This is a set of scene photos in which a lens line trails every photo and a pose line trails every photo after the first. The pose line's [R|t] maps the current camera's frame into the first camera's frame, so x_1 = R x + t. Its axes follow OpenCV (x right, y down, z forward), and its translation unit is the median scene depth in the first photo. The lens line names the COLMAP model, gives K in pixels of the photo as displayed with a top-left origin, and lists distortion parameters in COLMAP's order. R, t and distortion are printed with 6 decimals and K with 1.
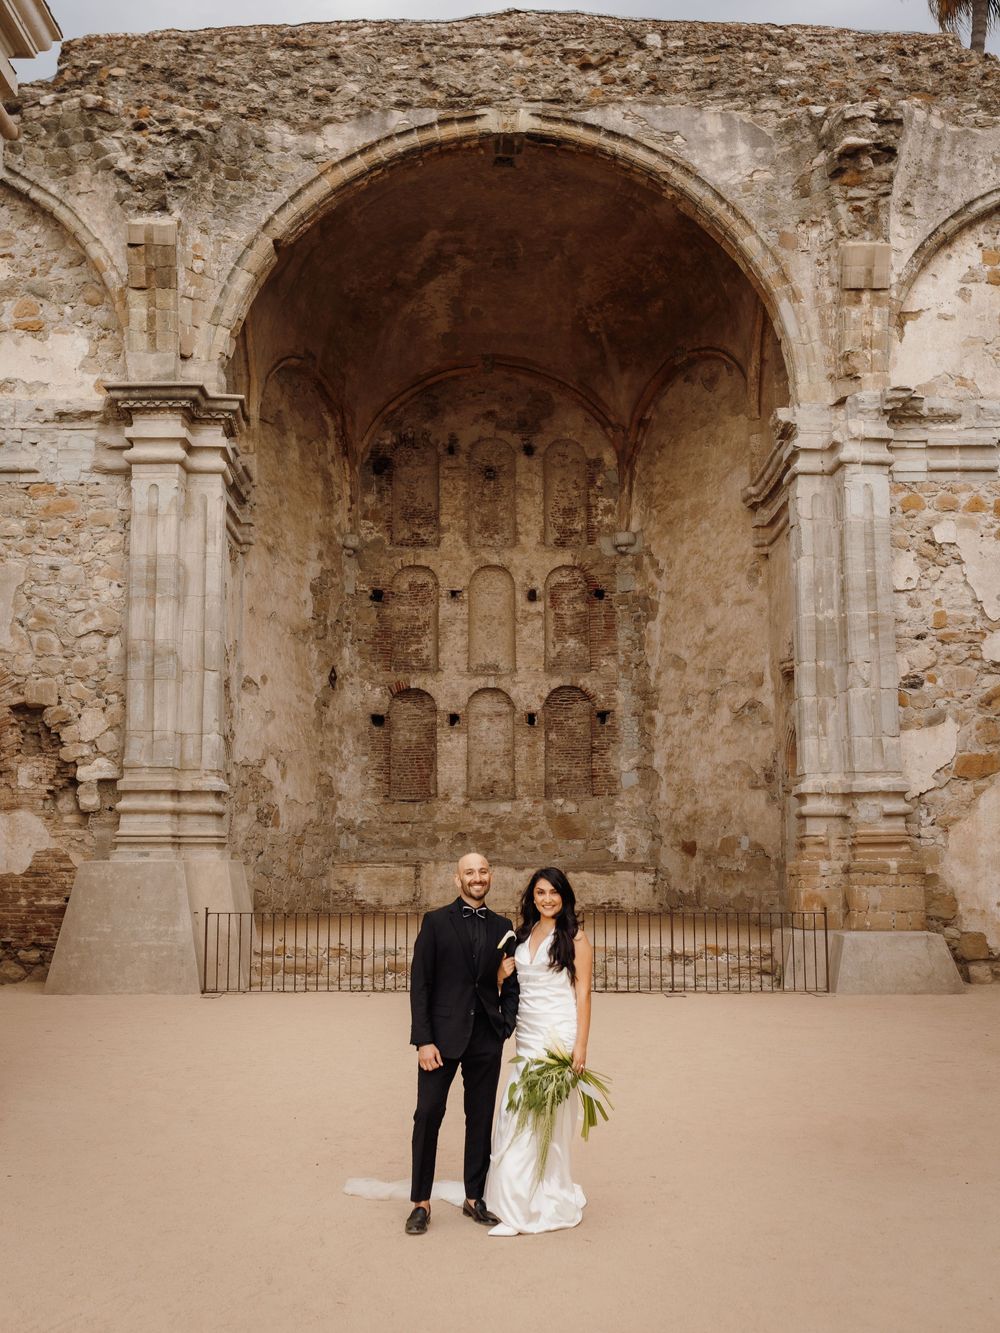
lens RADIAL K [[1320.2, 0, 496.9], [0, 1320.2, 673.6], [0, 0, 1]] dist [0.009625, 0.000000]
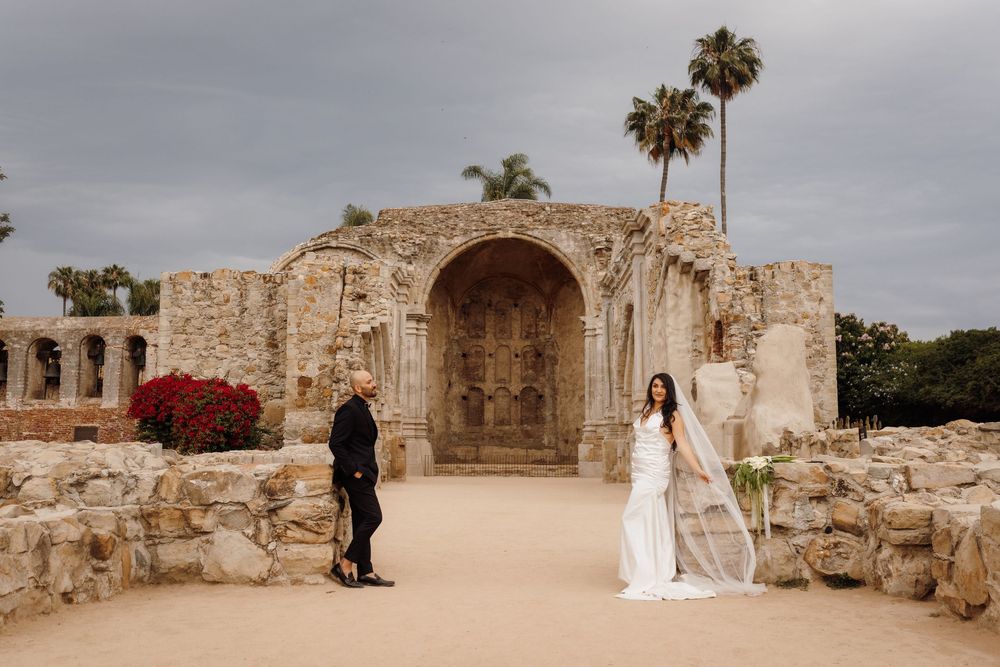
lens RADIAL K [[992.4, 0, 502.9], [0, 992.4, 329.3], [0, 0, 1]] dist [0.011248, 0.000000]
pose [[0.999782, 0.003110, -0.020628, 0.044614], [-0.002970, 0.999973, 0.006784, -0.143058], [0.020649, -0.006721, 0.999764, -1.305345]]
